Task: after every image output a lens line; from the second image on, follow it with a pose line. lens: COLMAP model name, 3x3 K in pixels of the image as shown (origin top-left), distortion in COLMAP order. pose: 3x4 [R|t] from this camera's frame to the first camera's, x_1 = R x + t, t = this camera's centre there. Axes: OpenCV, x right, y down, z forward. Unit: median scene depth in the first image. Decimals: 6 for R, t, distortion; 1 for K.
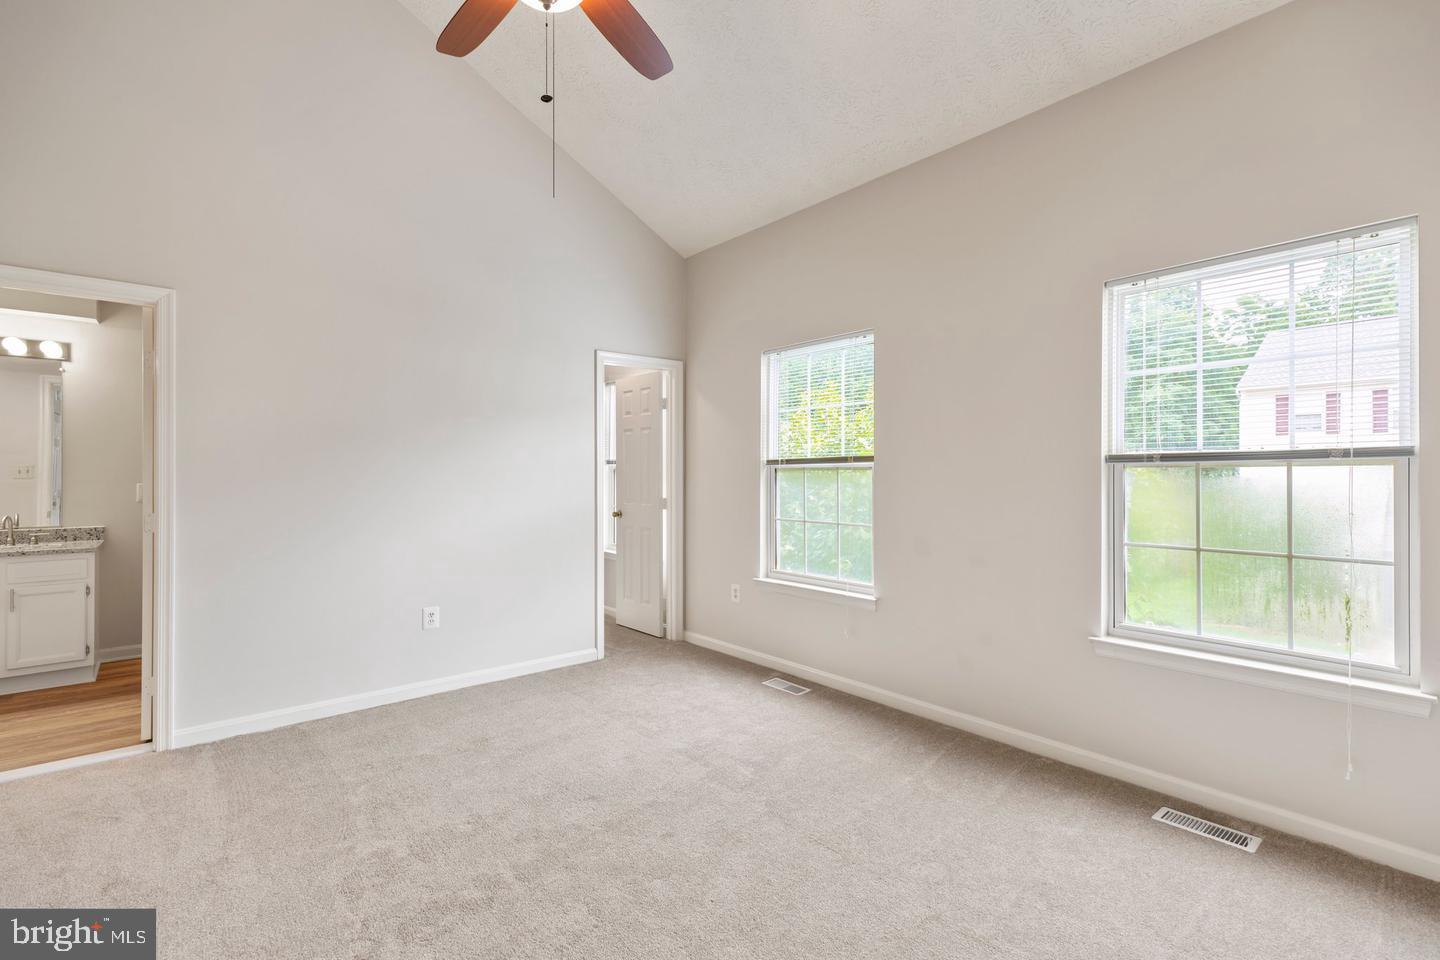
lens RADIAL K [[644.2, 0, 714.6], [0, 644.2, 469.9], [0, 0, 1]] dist [0.003951, 0.001112]
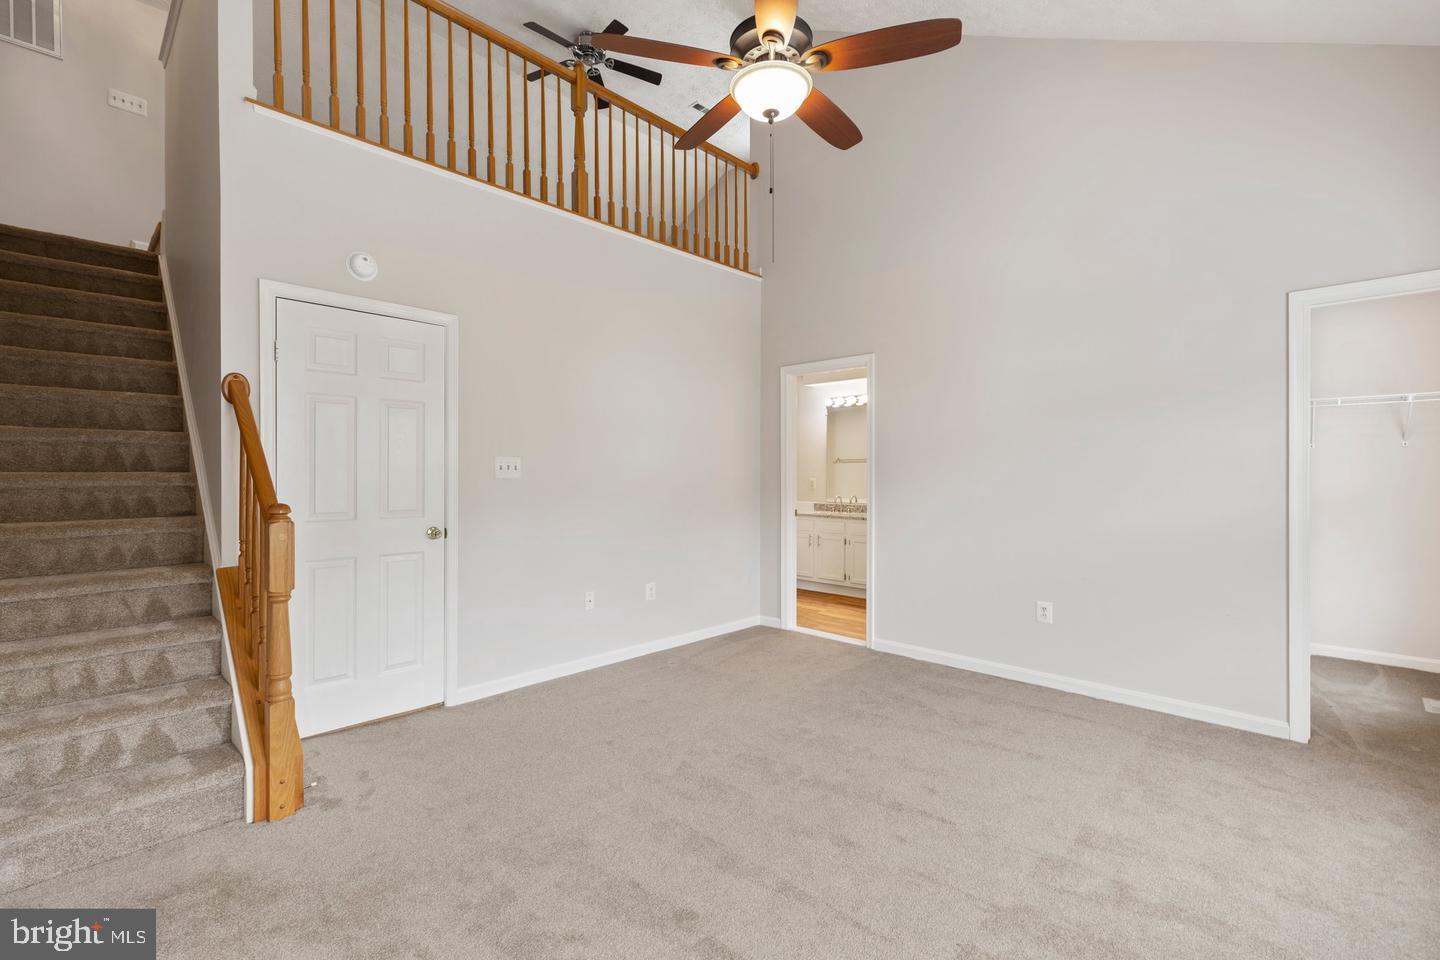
lens RADIAL K [[644.2, 0, 717.3], [0, 644.2, 477.9], [0, 0, 1]] dist [0.003951, 0.001112]
pose [[0.099540, 0.006895, -0.995010, 0.535825], [0.006022, 0.999954, 0.007532, 0.004607], [0.995015, -0.006742, 0.099494, 0.385475]]
